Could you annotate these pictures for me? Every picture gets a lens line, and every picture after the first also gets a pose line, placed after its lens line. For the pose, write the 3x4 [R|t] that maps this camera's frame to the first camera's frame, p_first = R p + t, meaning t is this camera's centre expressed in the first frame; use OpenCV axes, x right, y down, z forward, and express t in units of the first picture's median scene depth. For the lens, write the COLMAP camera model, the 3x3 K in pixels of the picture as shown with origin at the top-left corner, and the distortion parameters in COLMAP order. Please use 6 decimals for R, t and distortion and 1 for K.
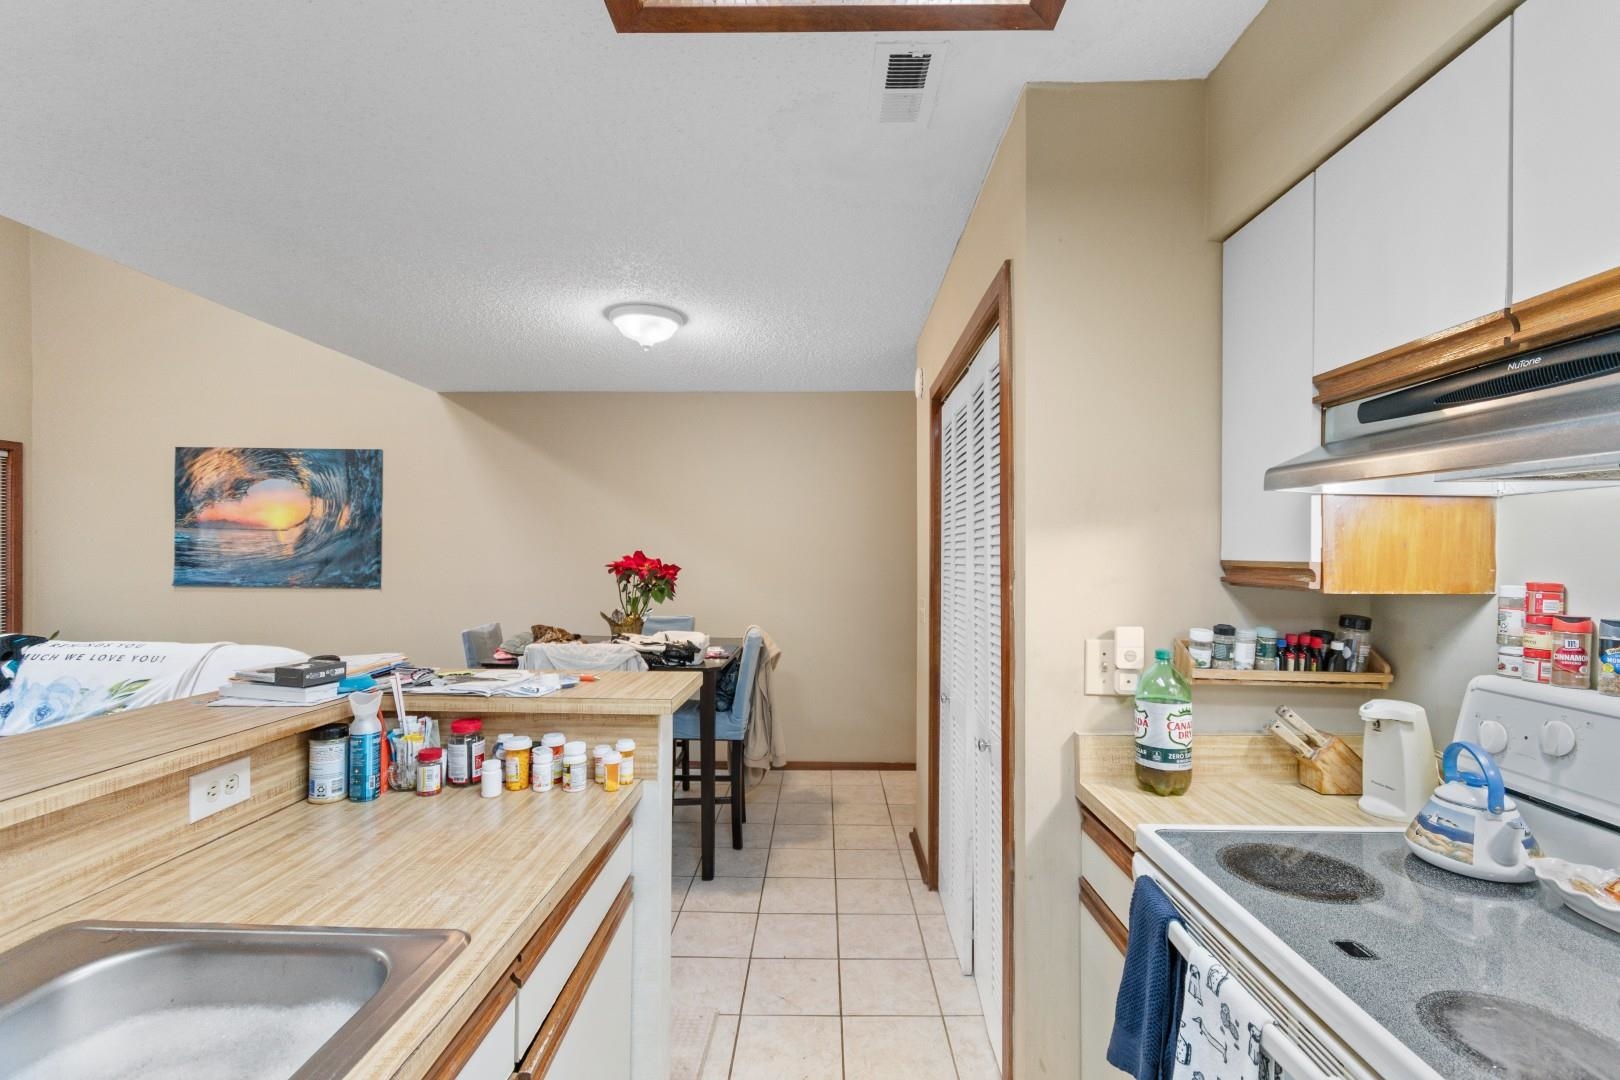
lens RADIAL K [[722.0, 0, 812.9], [0, 722.0, 558.3], [0, 0, 1]] dist [0.001837, -0.001582]
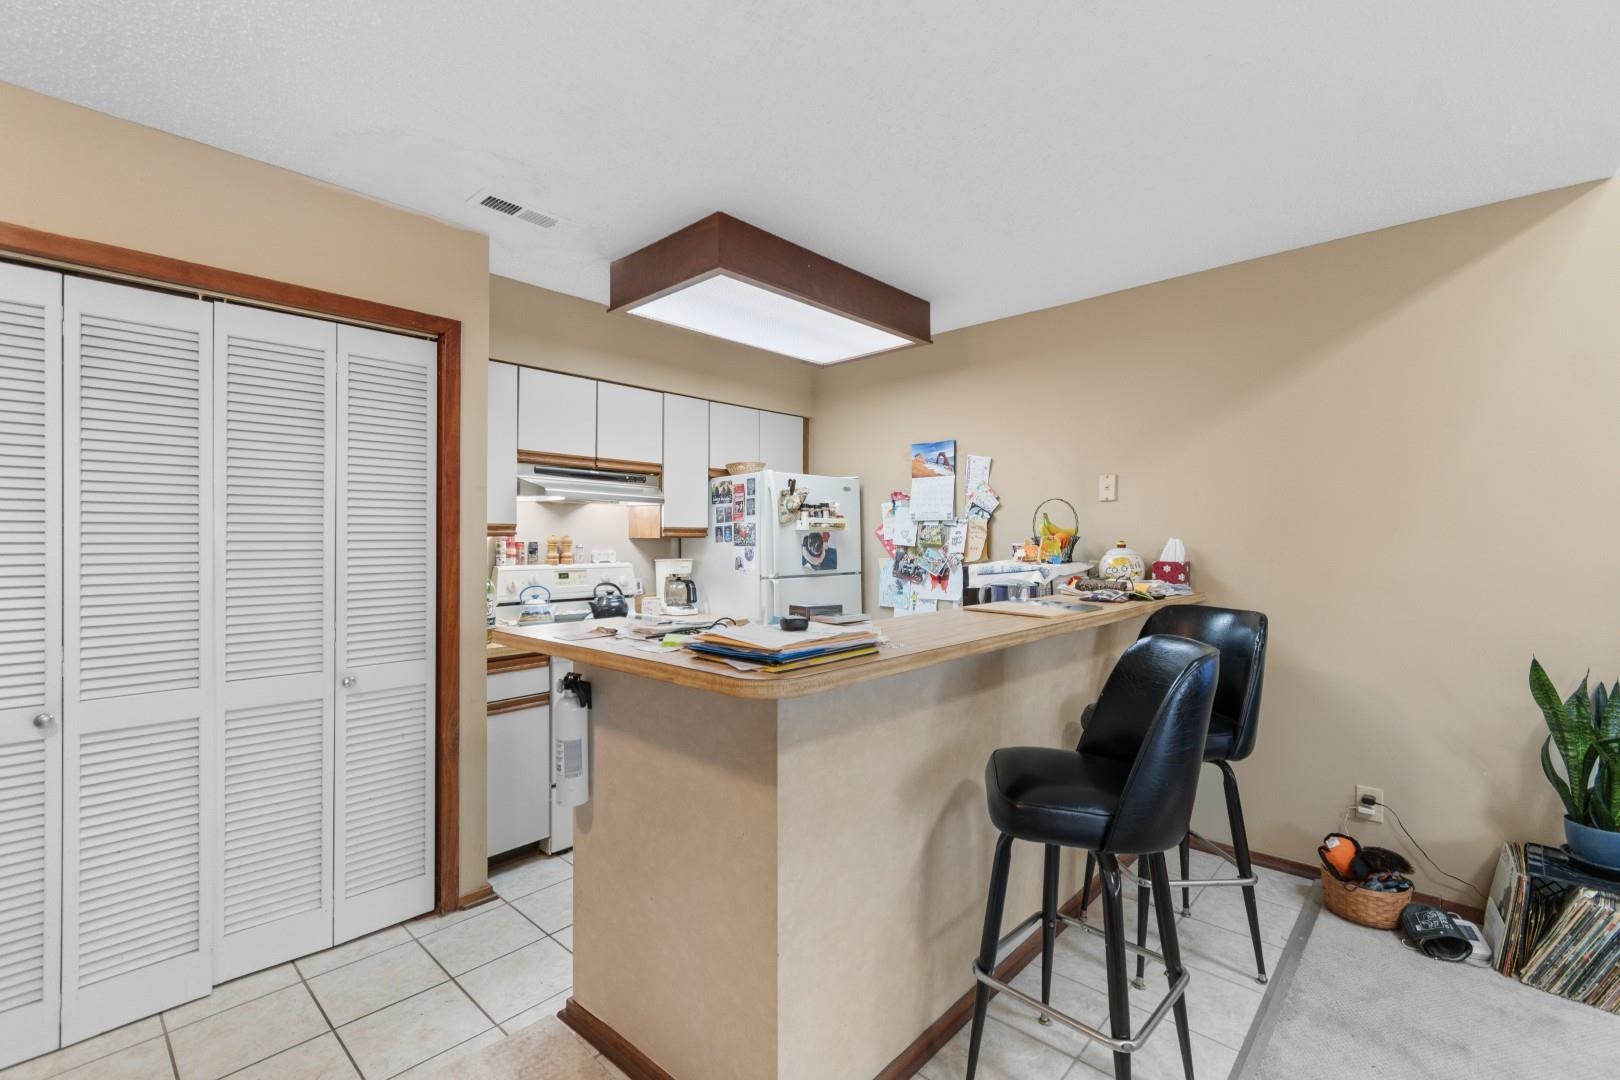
lens RADIAL K [[712.3, 0, 811.8], [0, 712.3, 540.0], [0, 0, 1]] dist [0.002562, -0.000308]
pose [[-0.746144, -0.002649, 0.665779, -0.460324], [0.002015, 0.999979, 0.006237, 0.013342], [-0.665782, 0.005995, -0.746123, 0.589402]]
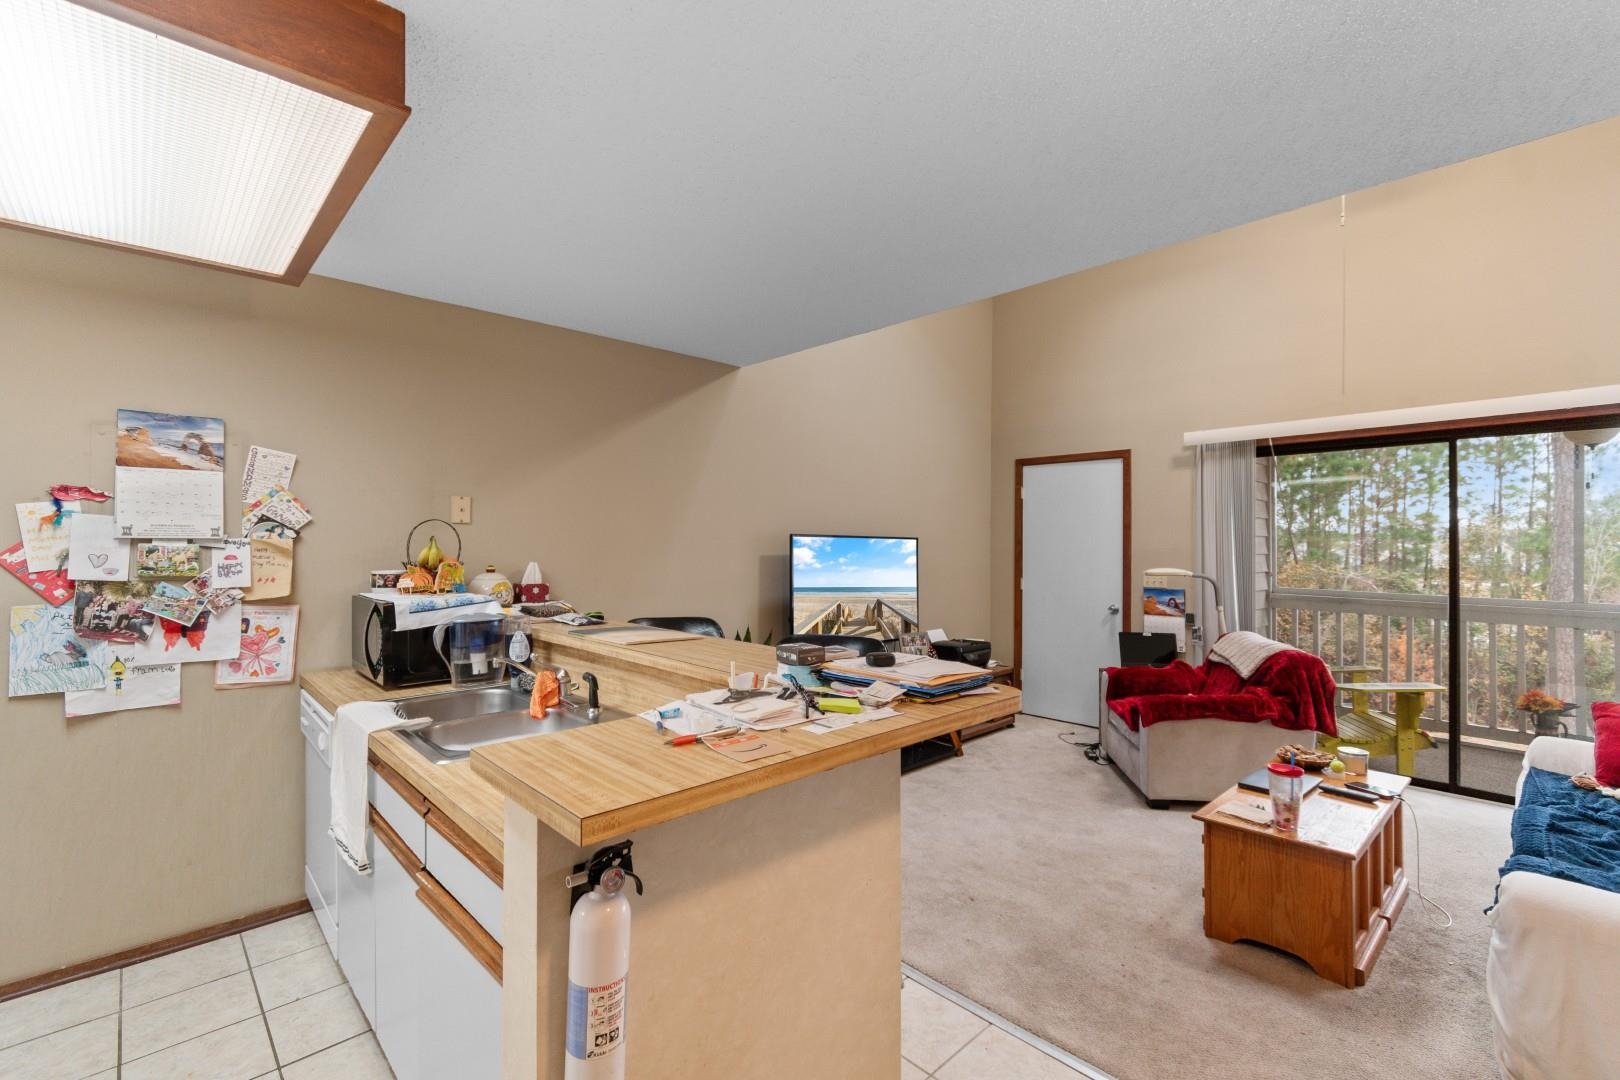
lens RADIAL K [[712.3, 0, 811.8], [0, 712.3, 540.0], [0, 0, 1]] dist [0.002562, -0.000308]
pose [[-0.710299, -0.009131, -0.703841, 0.021229], [-0.007544, 0.999957, -0.005359, -0.003545], [0.703860, 0.001504, -0.710338, 0.578047]]
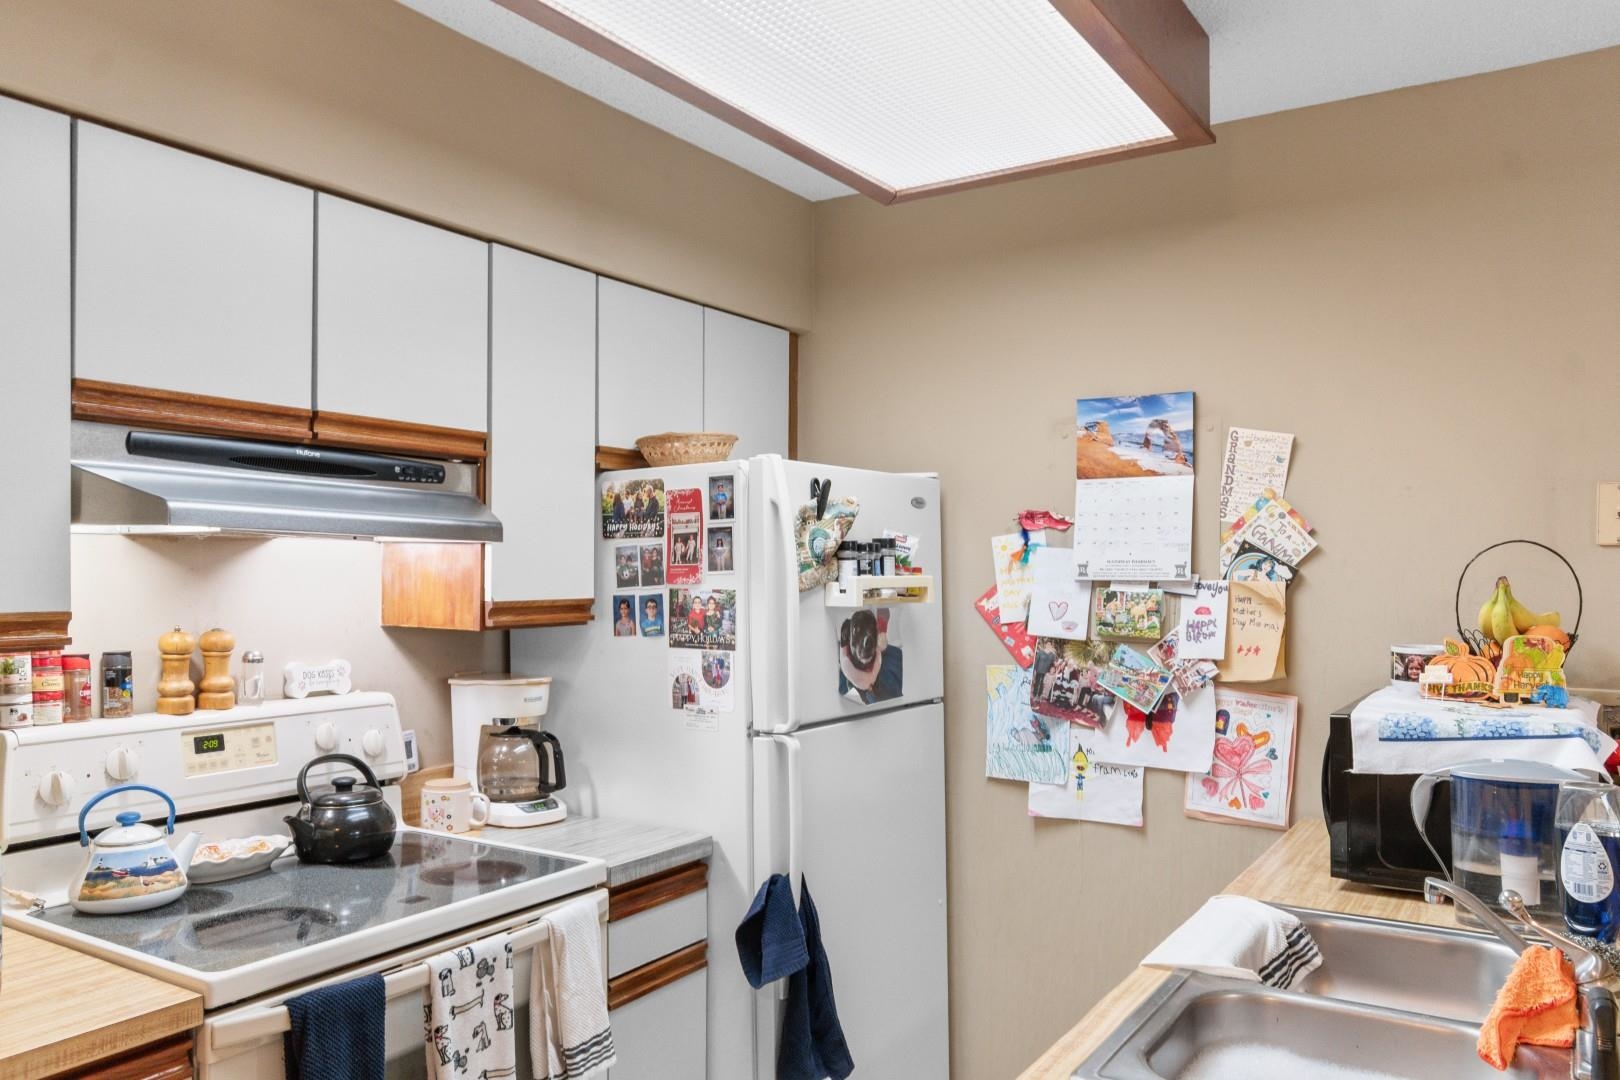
lens RADIAL K [[1204.3, 0, 807.8], [0, 1204.3, 582.1], [0, 0, 1]] dist [0.000309, -0.002347]
pose [[-0.852810, -0.010404, 0.522118, -0.186860], [-0.001031, 0.999833, 0.018240, -0.013812], [-0.522220, 0.015017, -0.852678, 0.467807]]
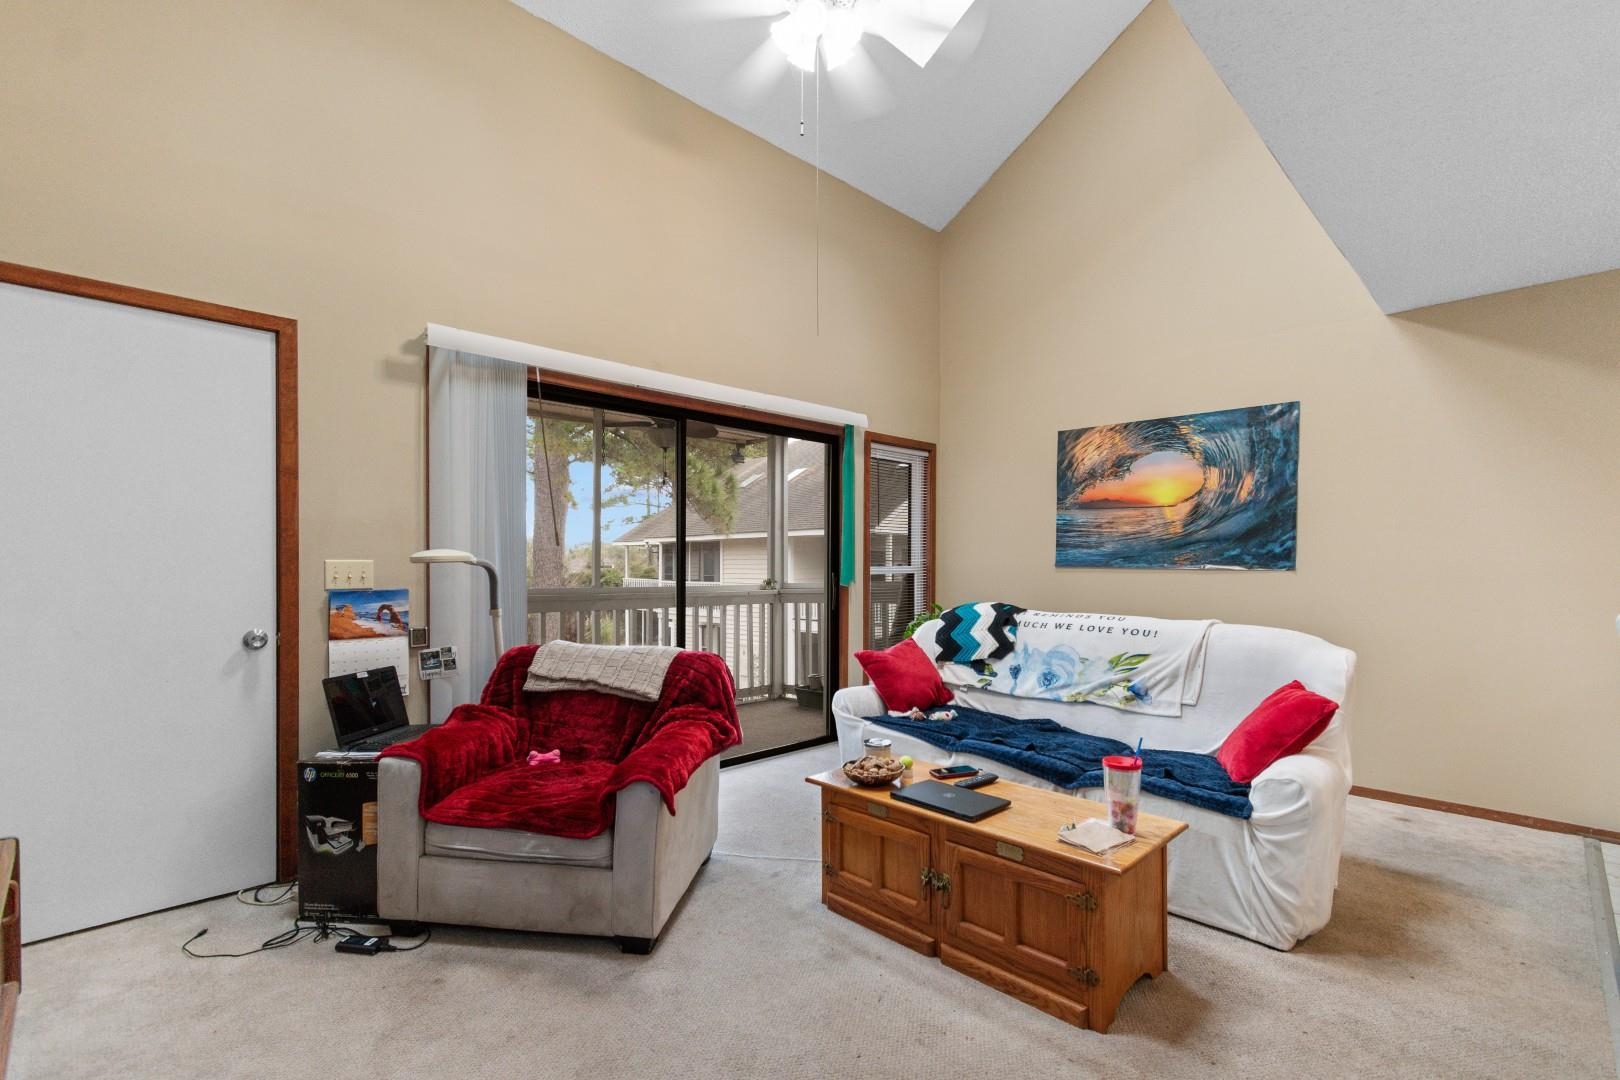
lens RADIAL K [[727.2, 0, 809.8], [0, 727.2, 571.4], [0, 0, 1]] dist [0.002110, -0.000006]
pose [[0.714267, 0.004344, -0.699860, -0.412266], [-0.001518, 0.999988, 0.004657, 0.040684], [0.699871, -0.002264, 0.714265, 0.015269]]
